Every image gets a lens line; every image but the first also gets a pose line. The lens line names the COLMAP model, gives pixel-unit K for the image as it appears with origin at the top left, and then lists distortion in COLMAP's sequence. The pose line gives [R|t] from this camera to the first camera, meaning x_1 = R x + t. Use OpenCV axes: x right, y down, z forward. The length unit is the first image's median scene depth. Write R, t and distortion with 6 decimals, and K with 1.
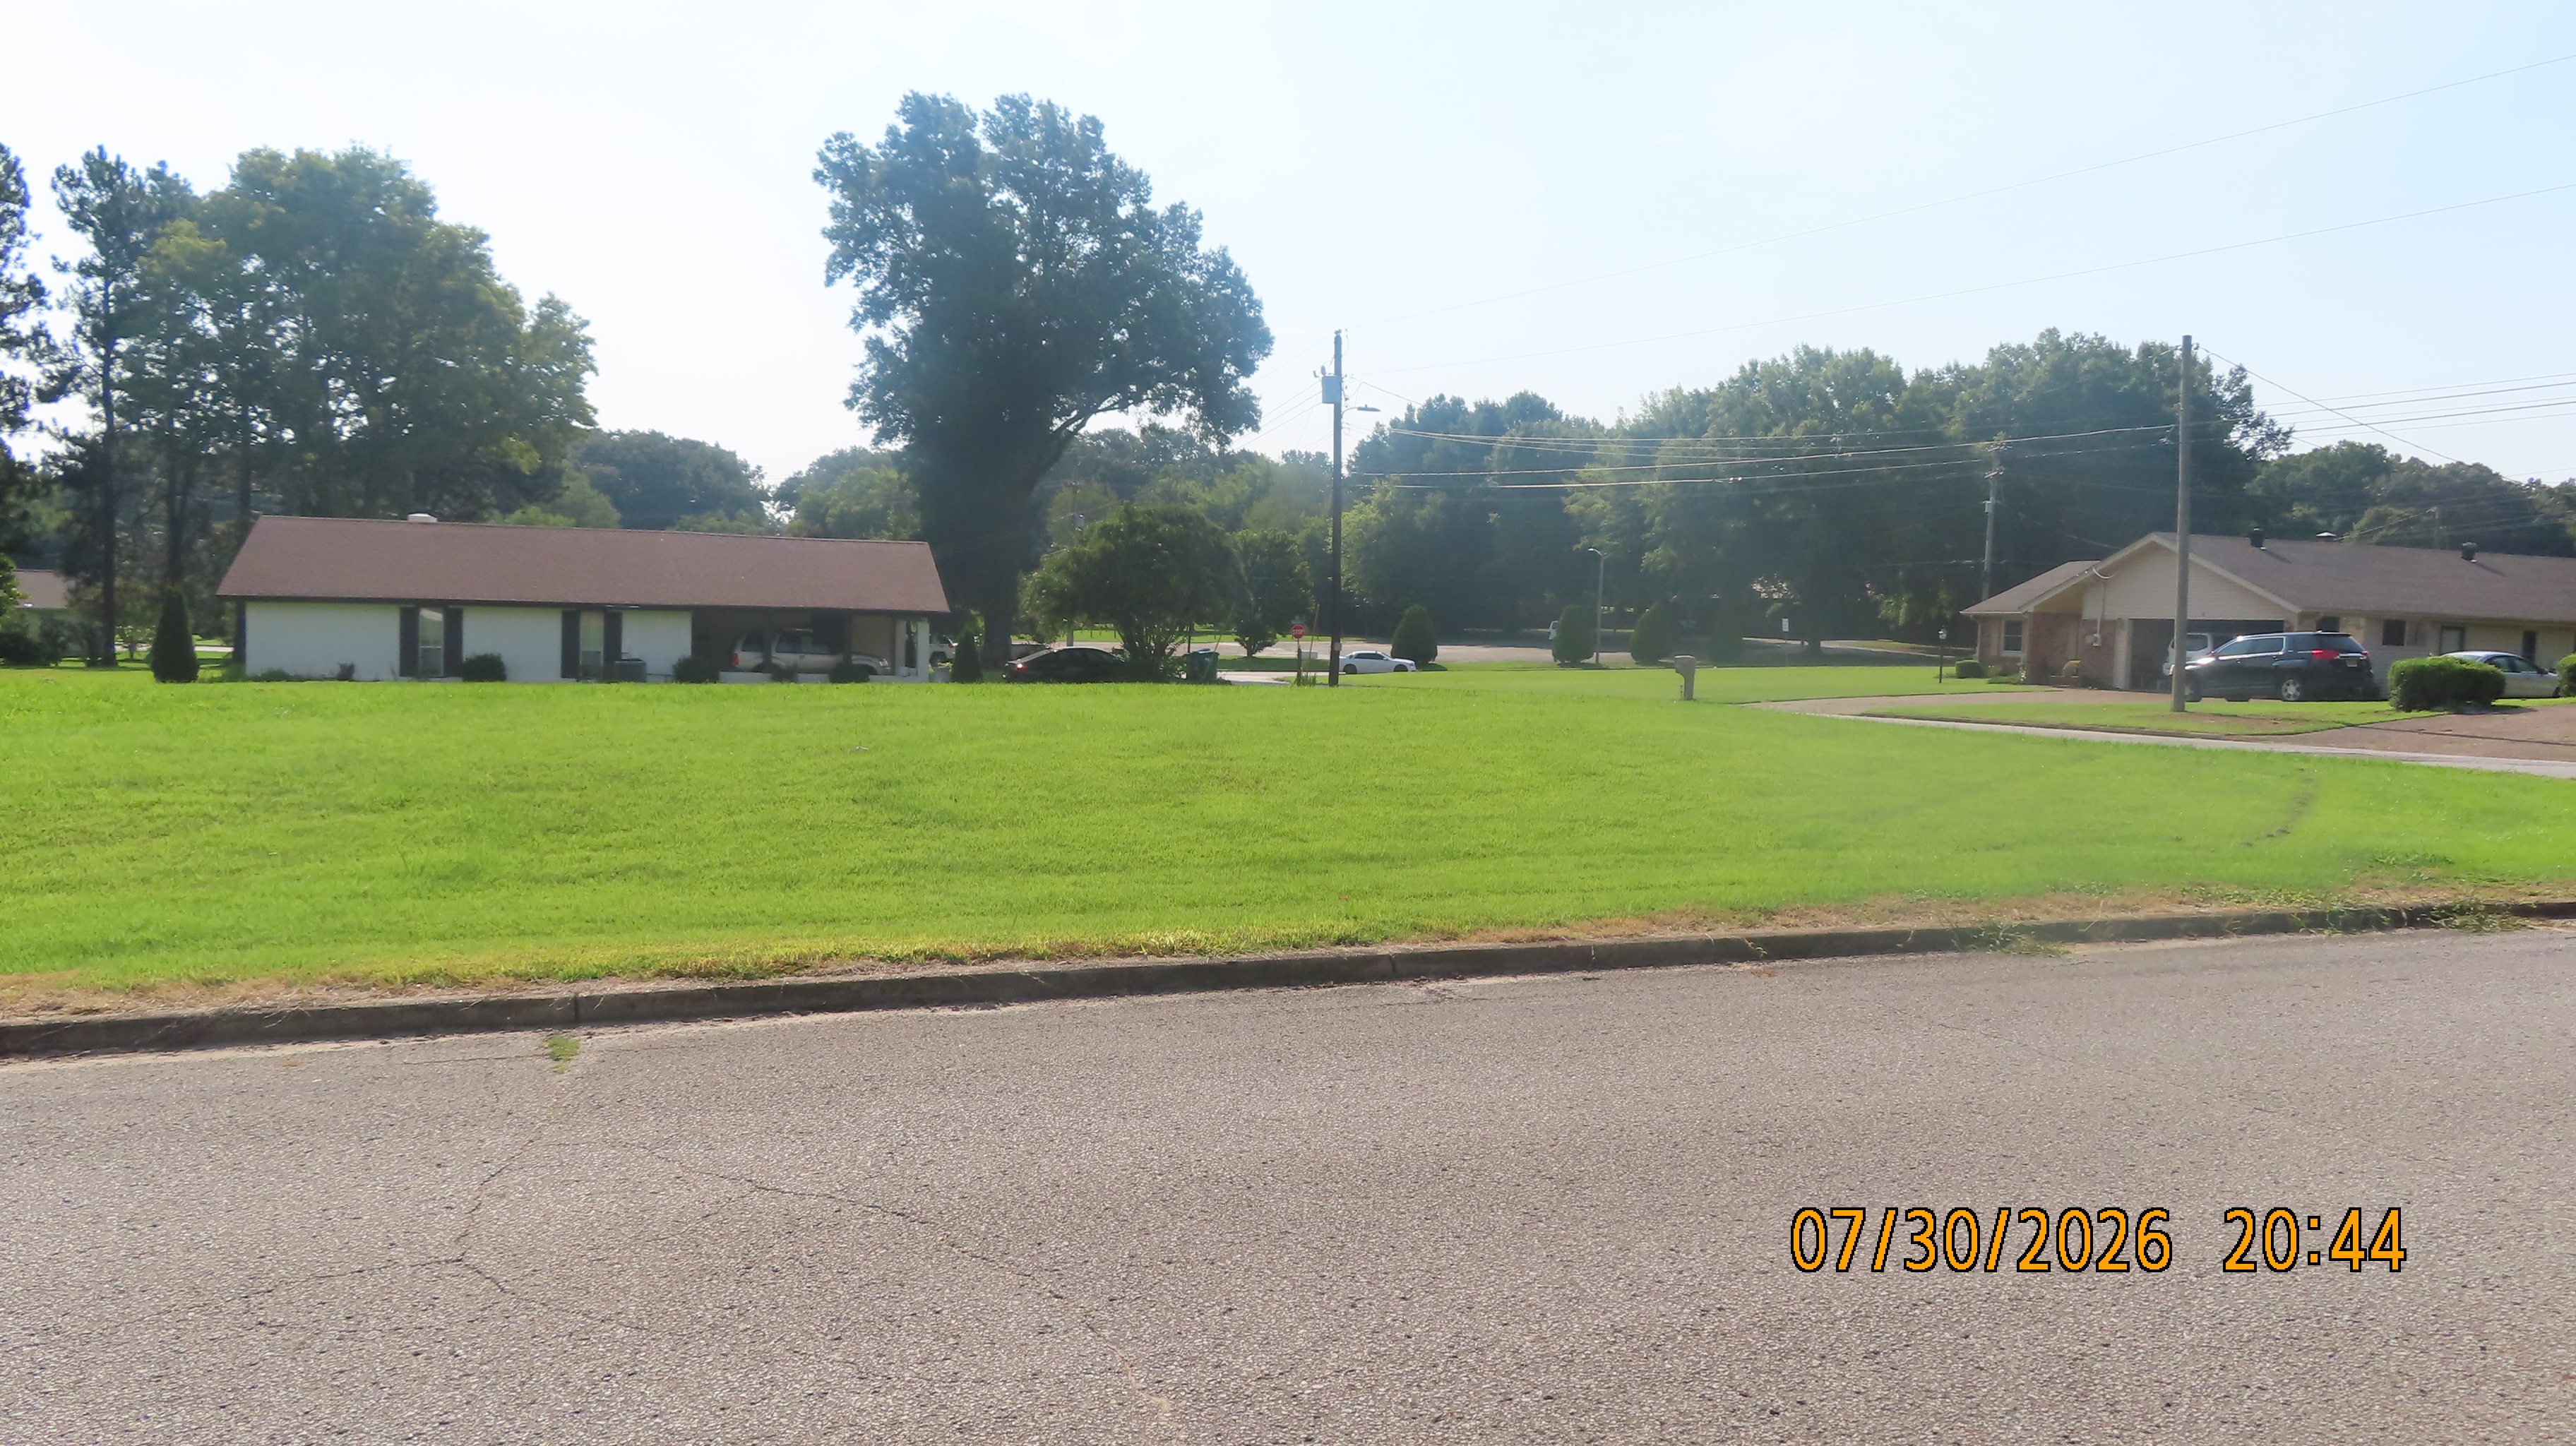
lens RADIAL K [[1847.4, 0, 1289.5], [0, 1847.4, 711.7], [0, 0, 1]] dist [-0.007911, 0.005533]
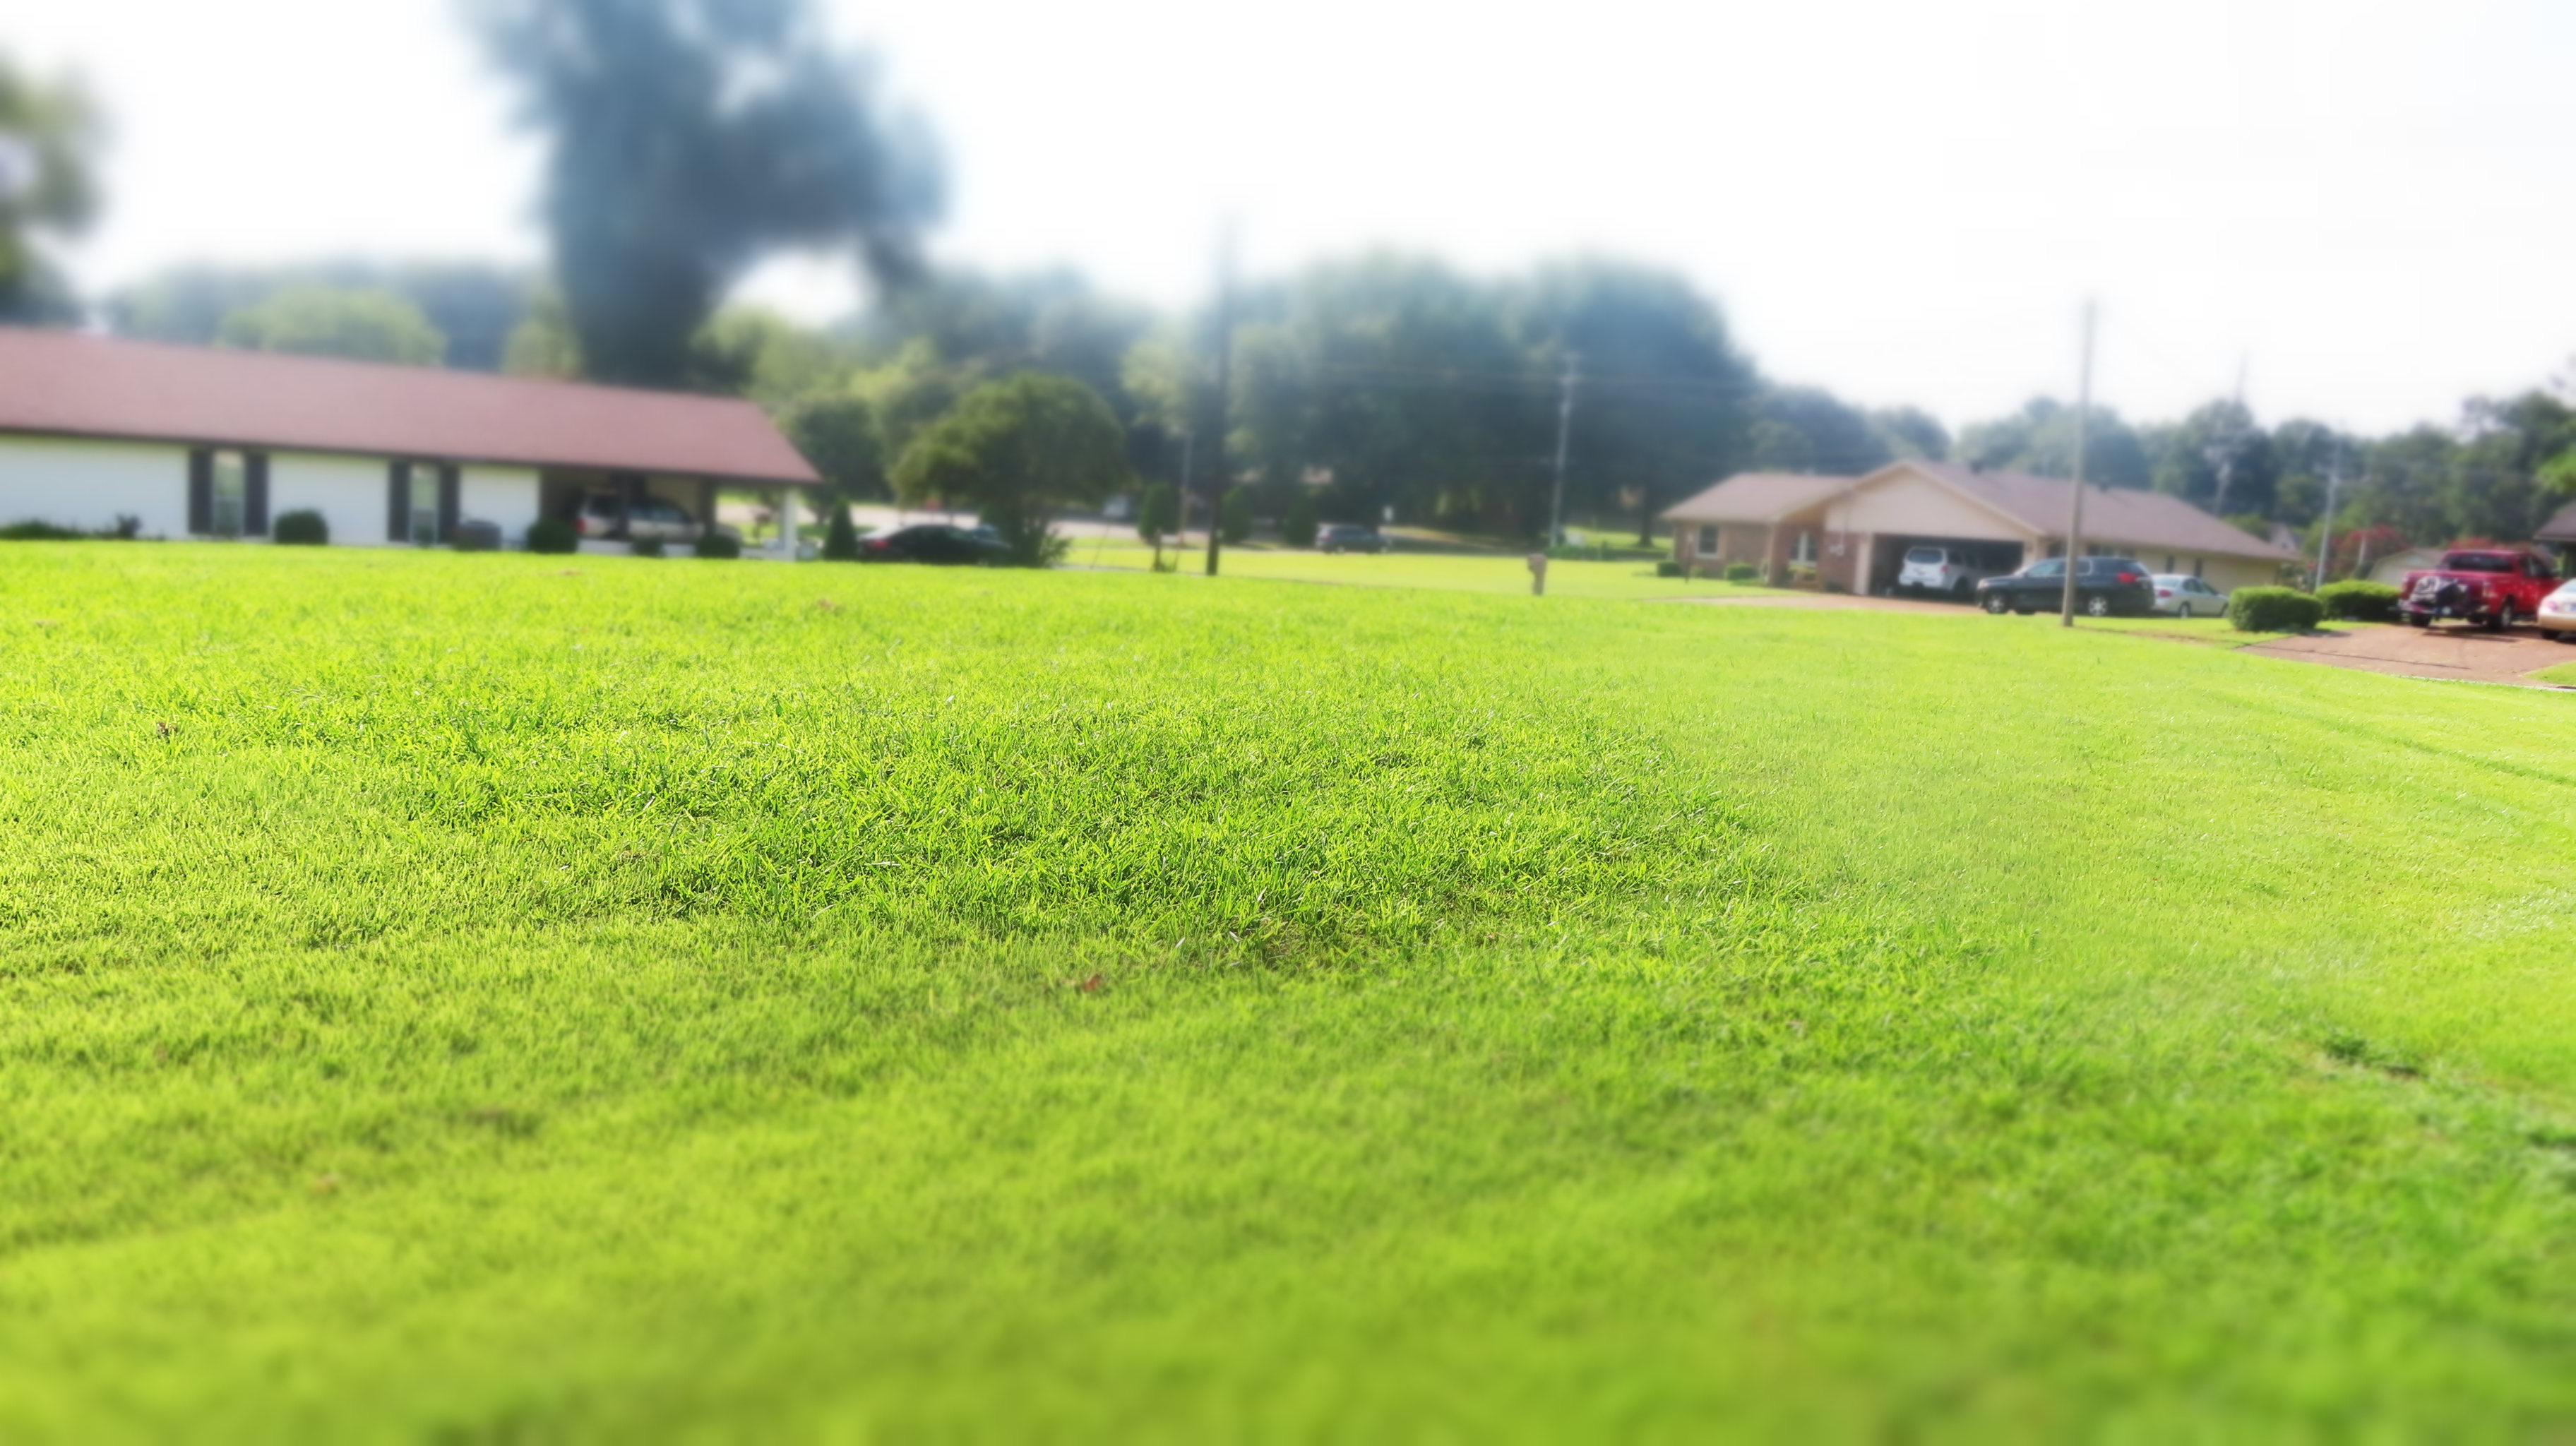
lens RADIAL K [[1844.5, 0, 1289.4], [0, 1844.5, 720.9], [0, 0, 1]] dist [-0.009532, 0.002607]
pose [[0.944804, 0.001448, 0.327632, -0.264060], [-0.026322, 0.997093, 0.071501, -0.006836], [-0.326576, -0.076178, 0.942096, 0.050017]]
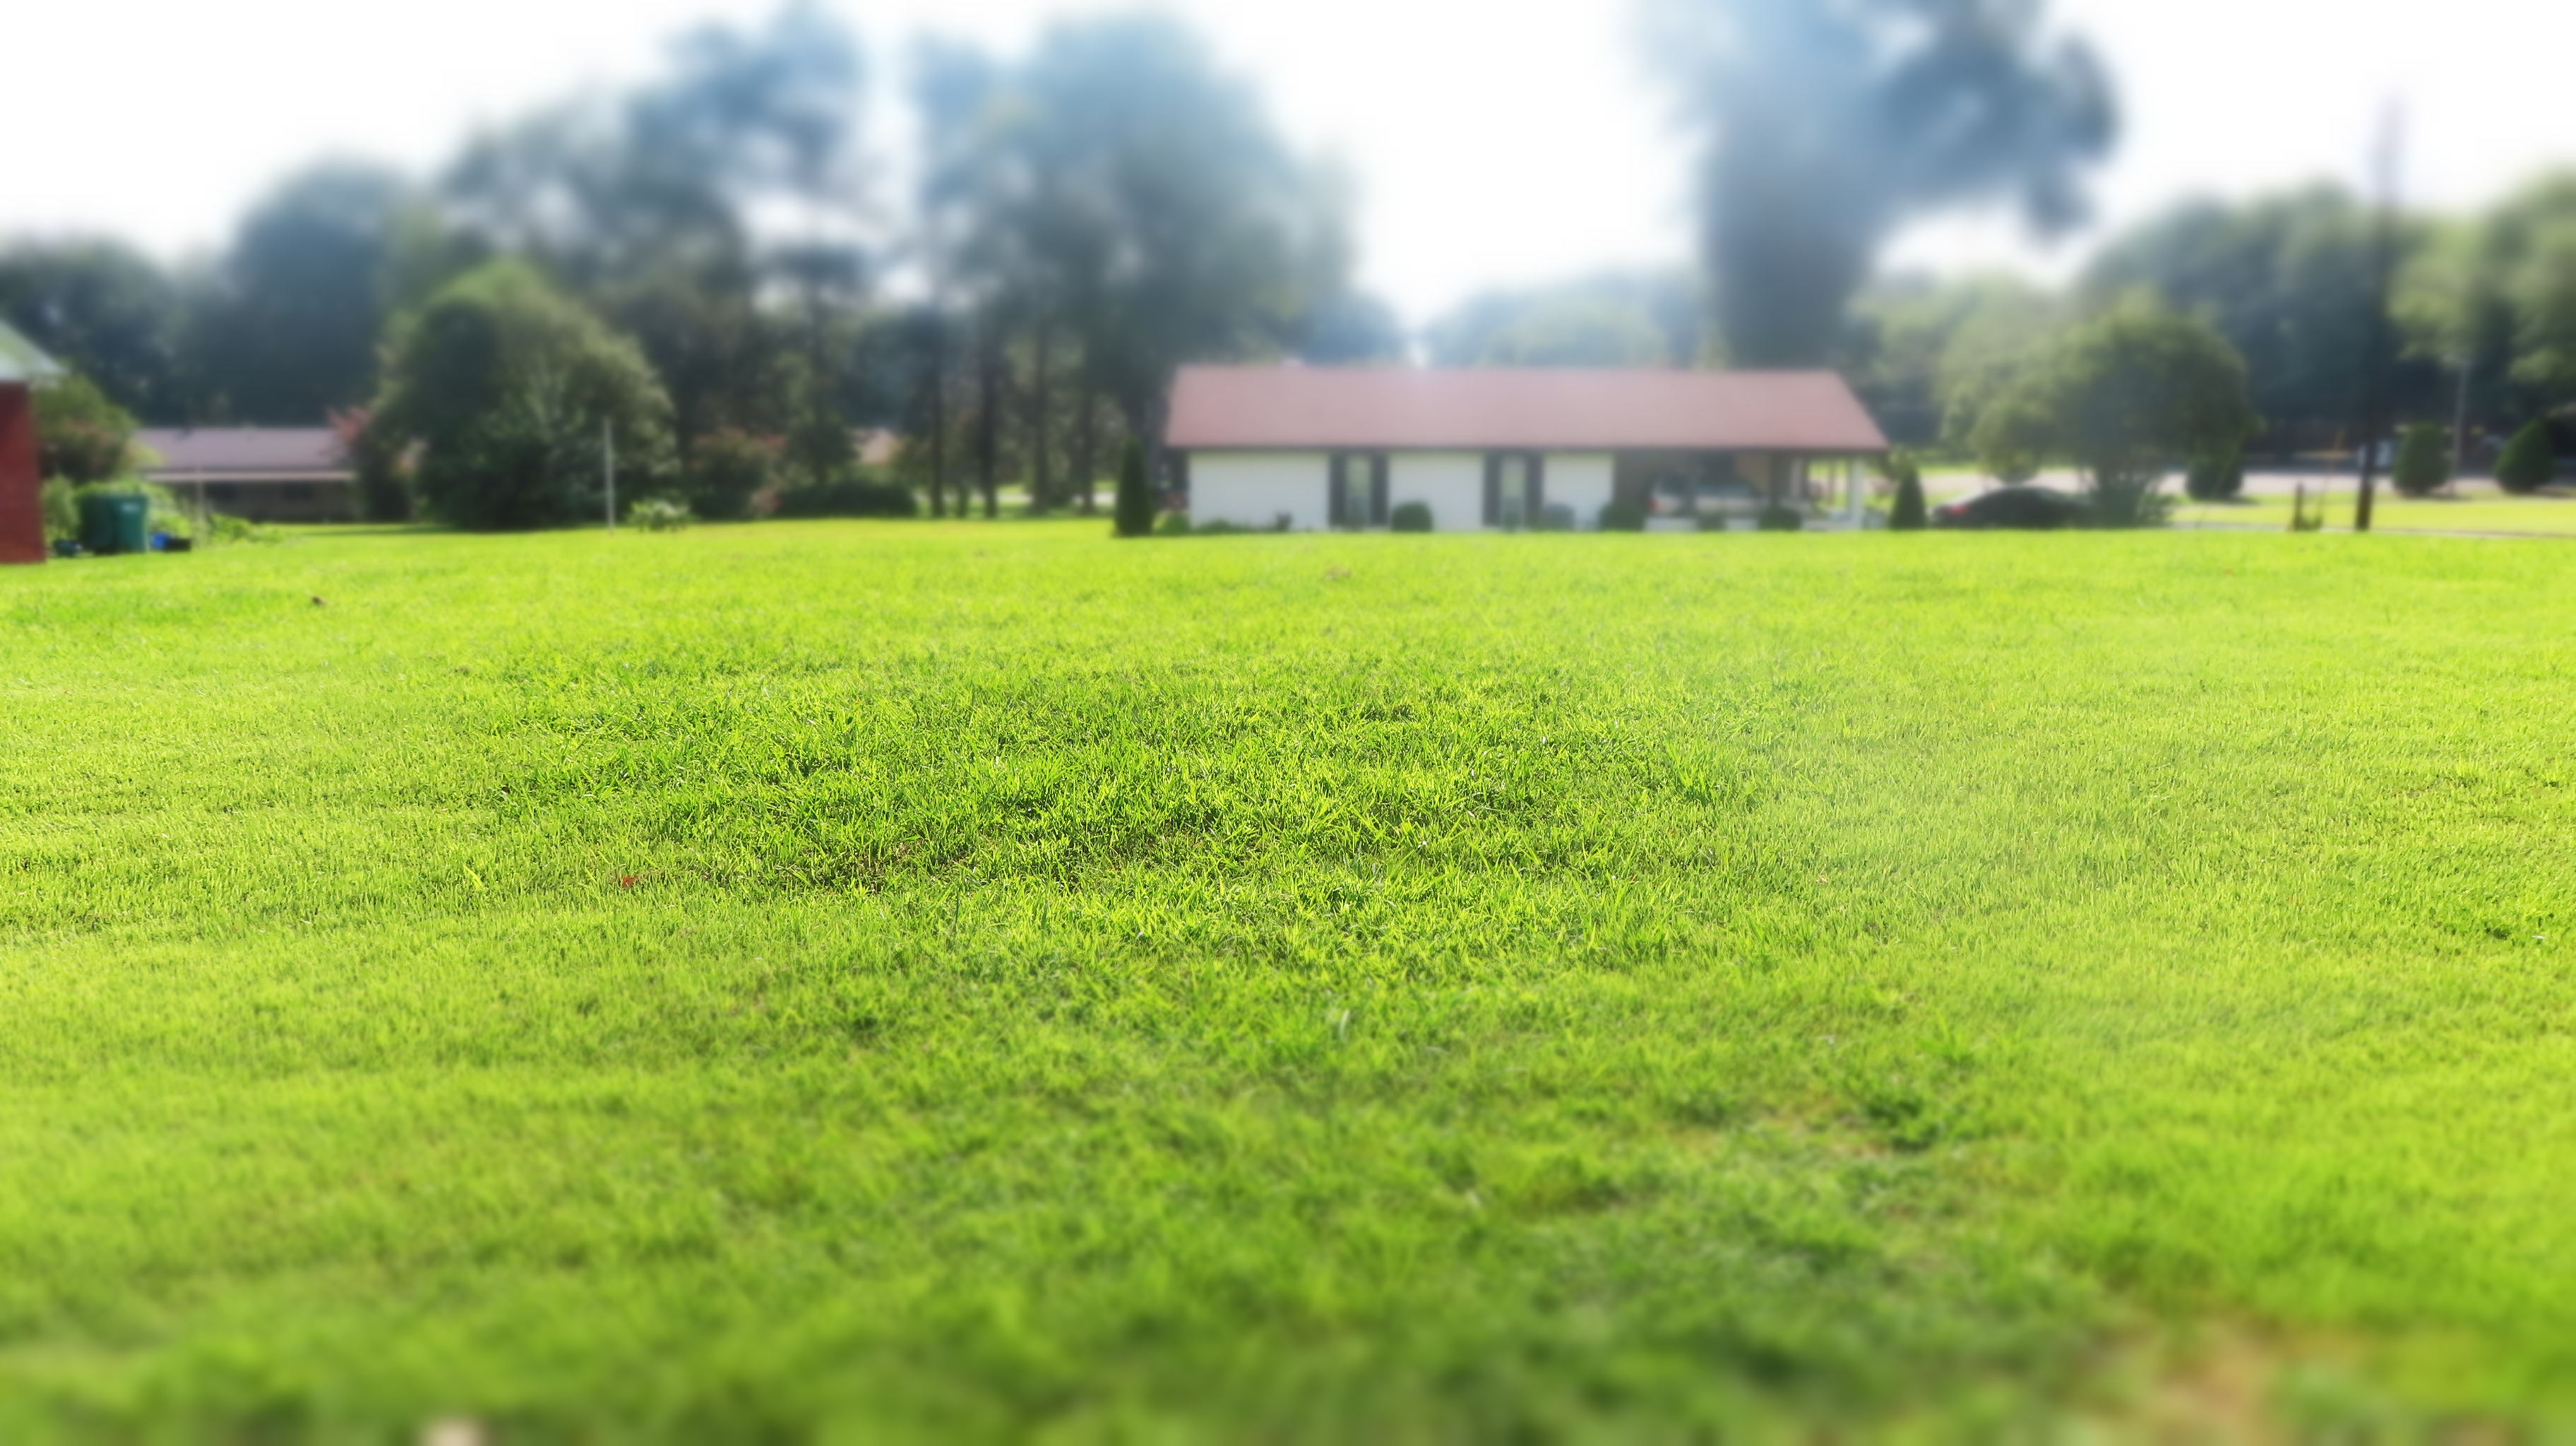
lens RADIAL K [[1849.3, 0, 1287.6], [0, 1849.3, 712.3], [0, 0, 1]] dist [-0.005493, 0.007763]
pose [[0.949536, 0.022890, -0.312822, -0.177841], [0.004826, 0.996149, 0.087540, -0.006243], [0.313622, -0.084632, 0.945769, 0.047105]]
